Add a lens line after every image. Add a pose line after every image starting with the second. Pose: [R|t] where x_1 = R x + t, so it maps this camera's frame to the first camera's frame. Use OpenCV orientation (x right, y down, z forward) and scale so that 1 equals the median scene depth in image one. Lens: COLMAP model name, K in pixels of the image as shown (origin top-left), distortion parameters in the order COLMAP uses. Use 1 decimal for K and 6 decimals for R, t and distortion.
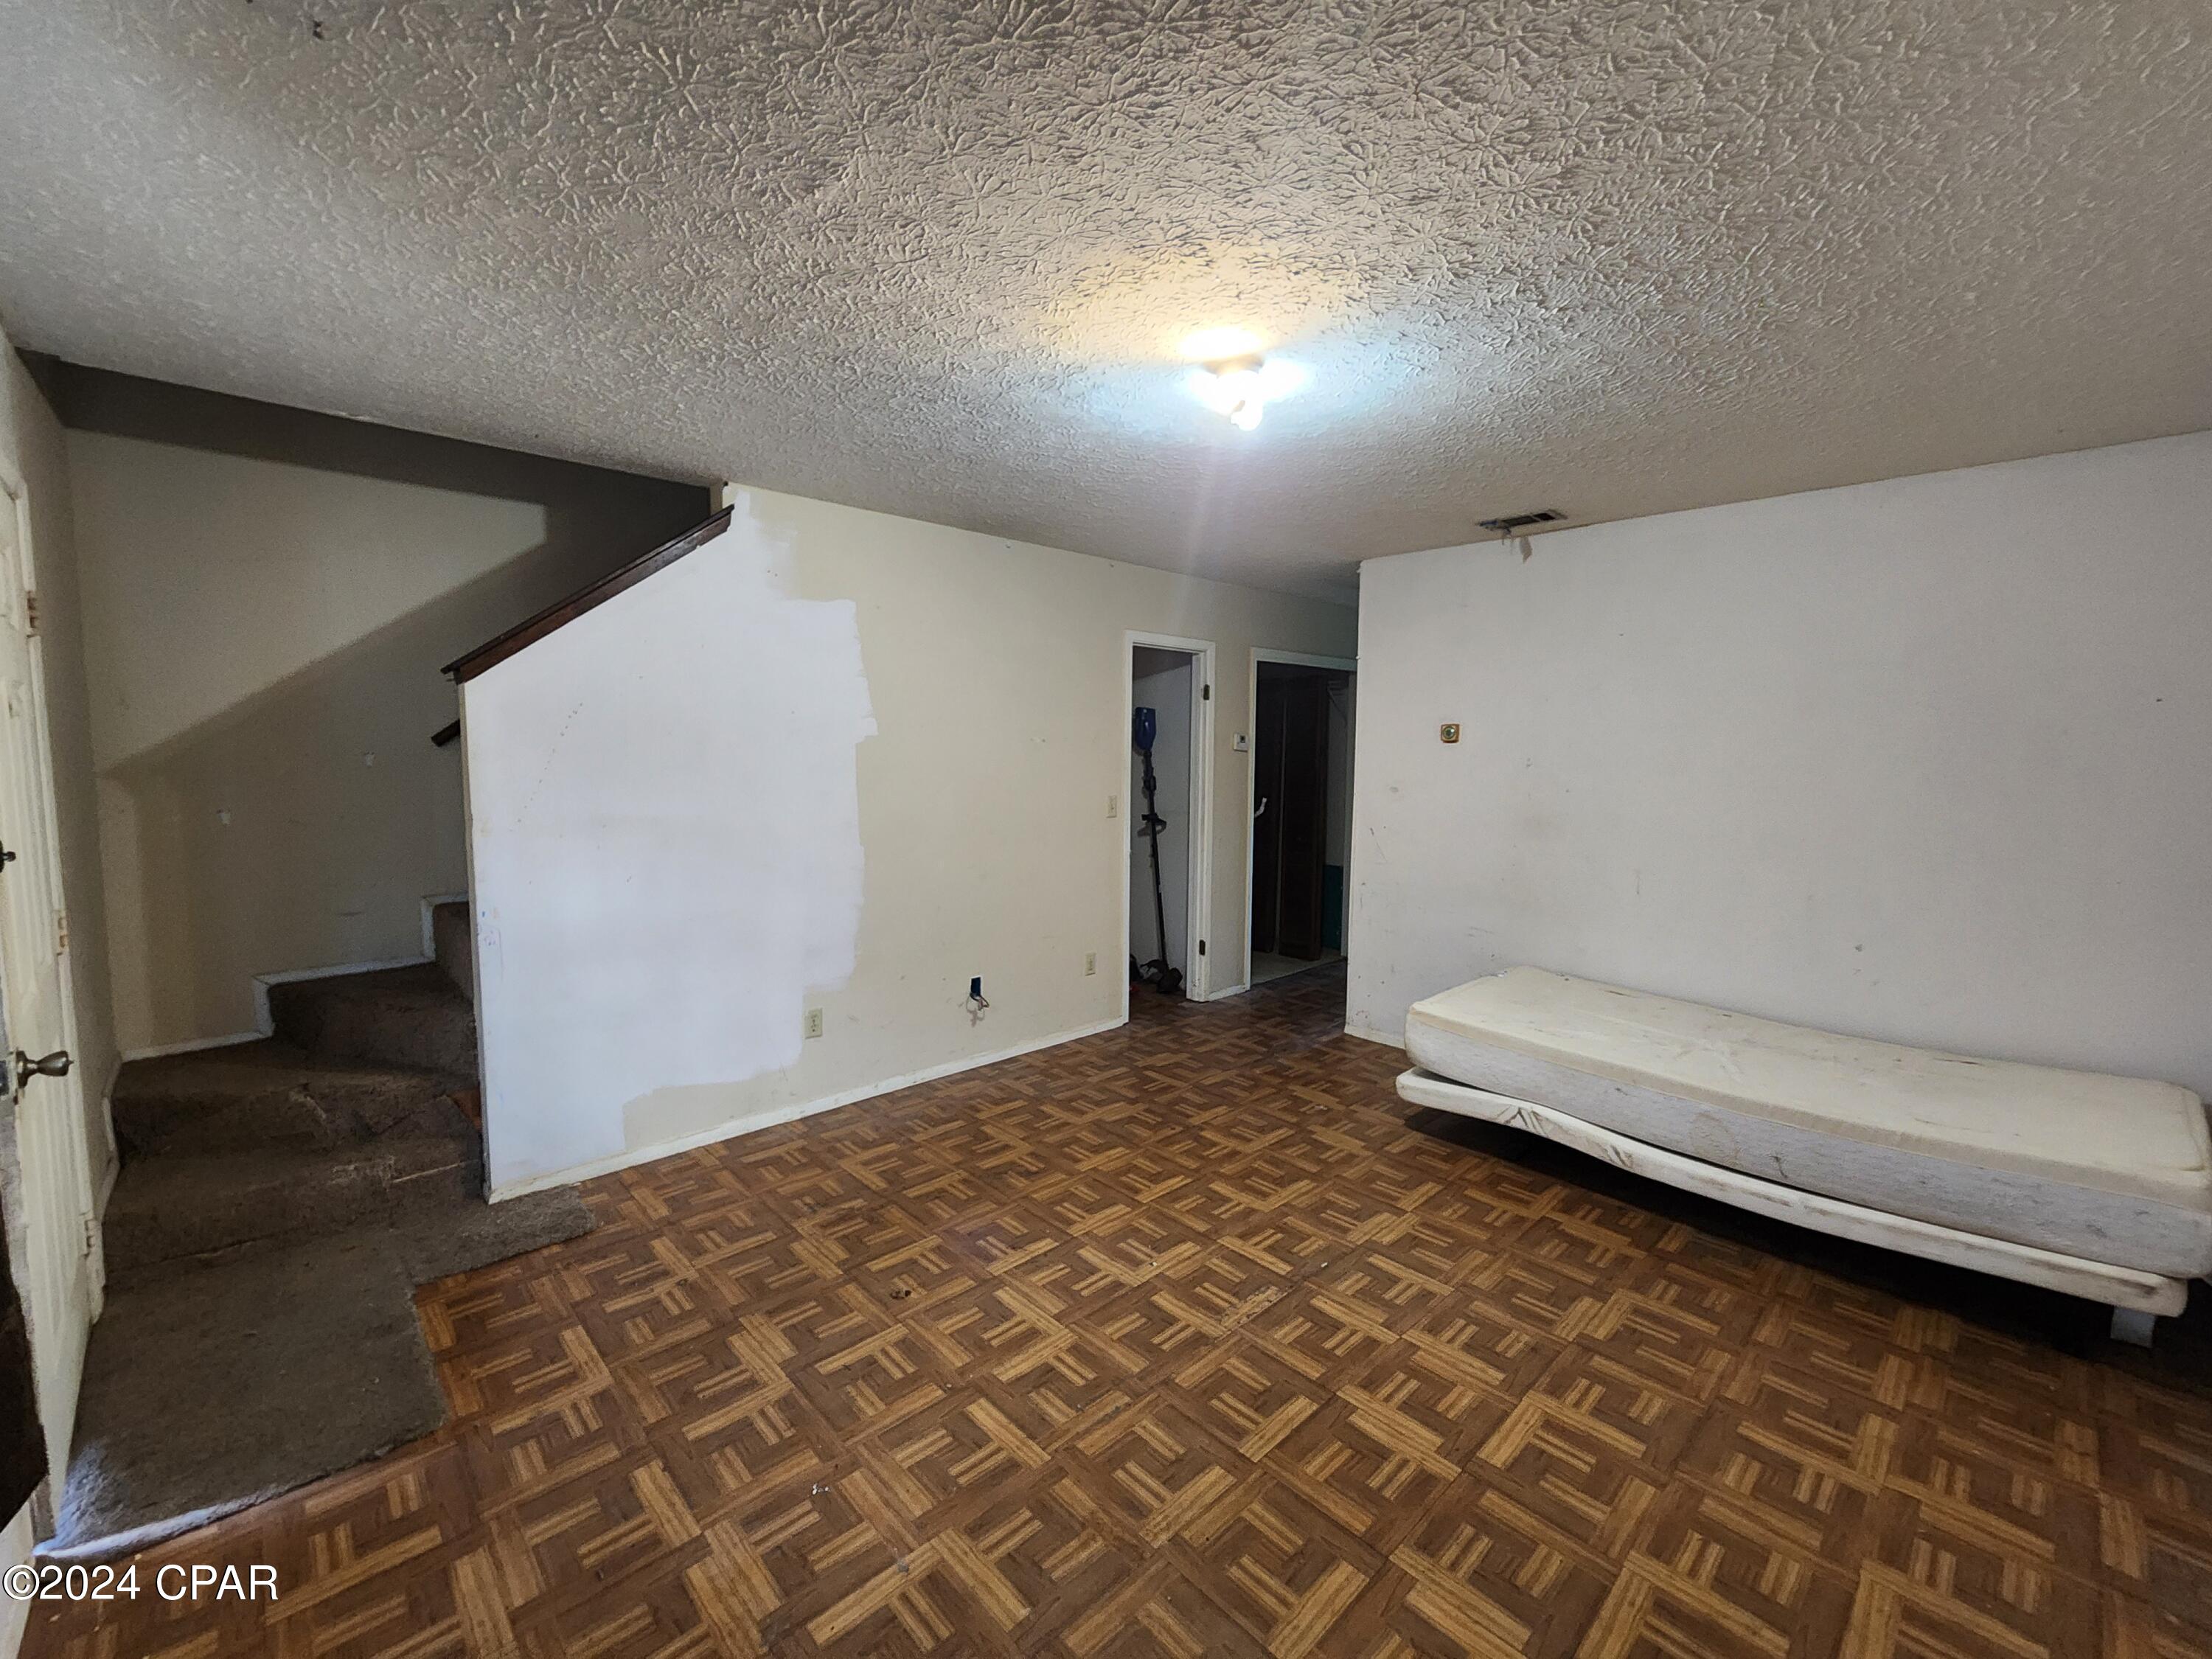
lens RADIAL K [[908.7, 0, 1103.5], [0, 908.7, 828.3], [0, 0, 1]] dist [-0.001511, 0.000846]
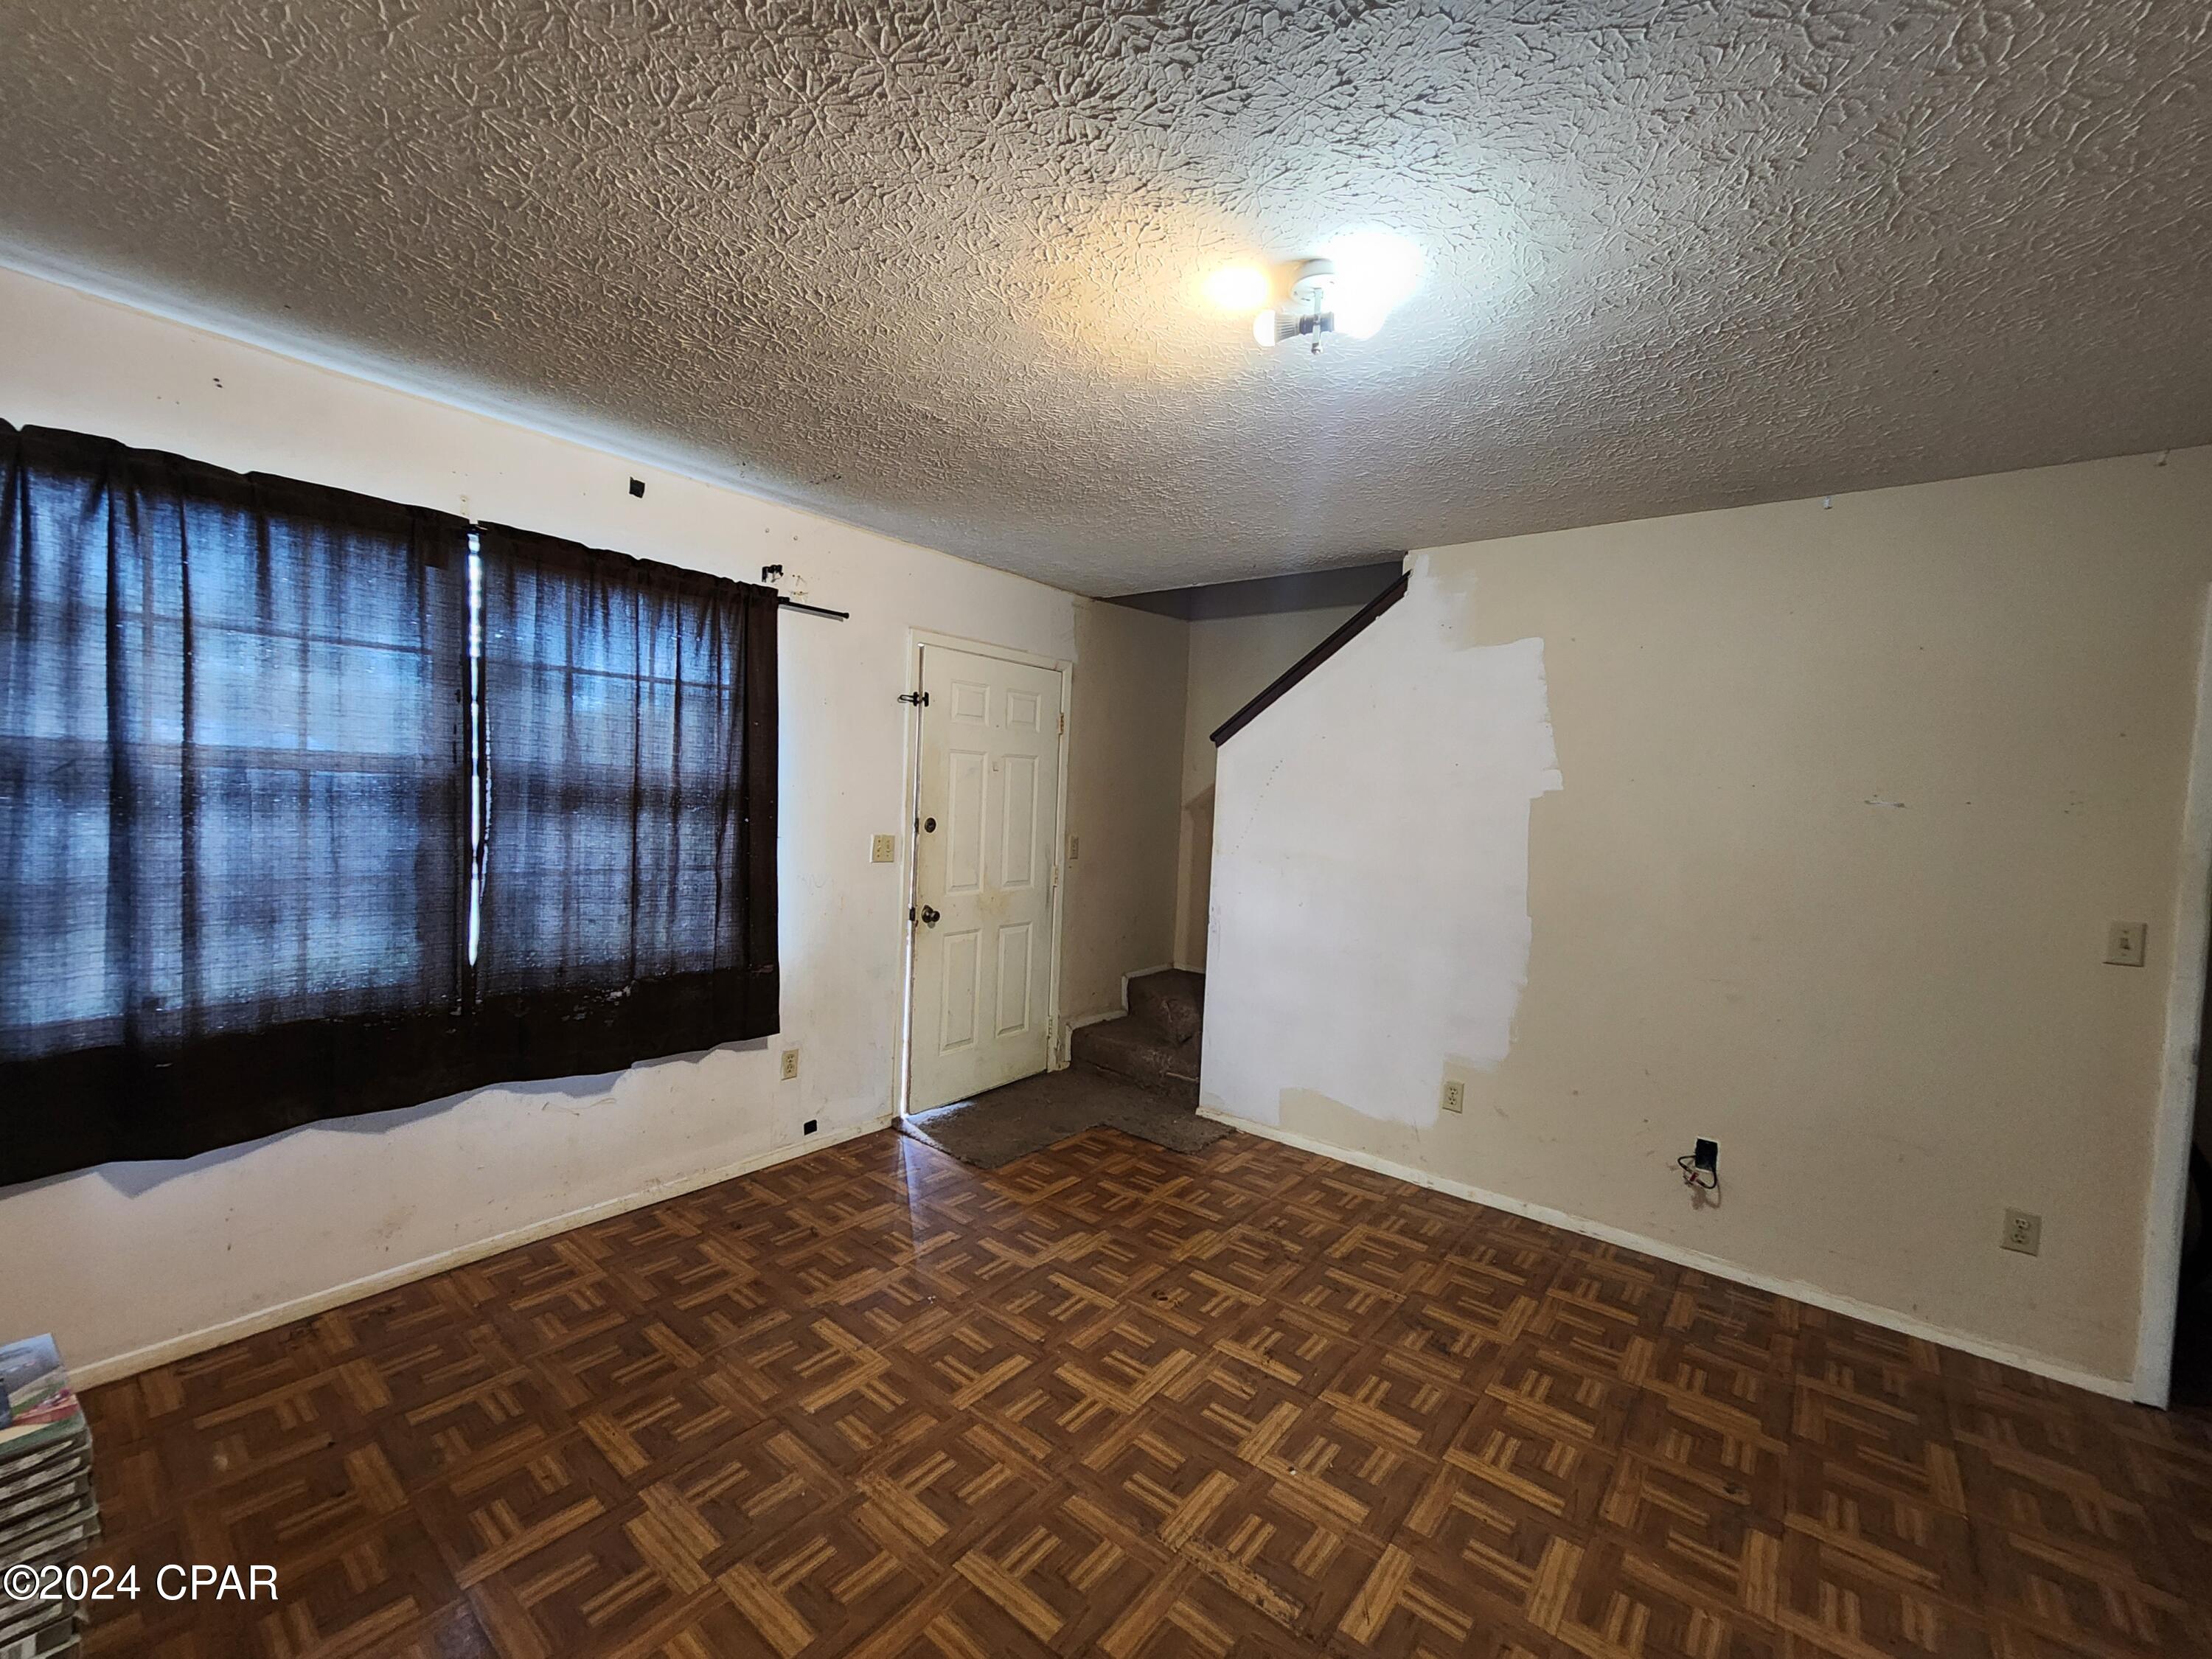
lens RADIAL K [[908.7, 0, 1106.4], [0, 908.7, 830.0], [0, 0, 1]] dist [-0.001511, 0.000846]
pose [[0.138043, 0.043130, -0.989487, 0.729043], [-0.129579, 0.991251, 0.025130, -0.044642], [0.981913, 0.124747, 0.142424, 0.650484]]
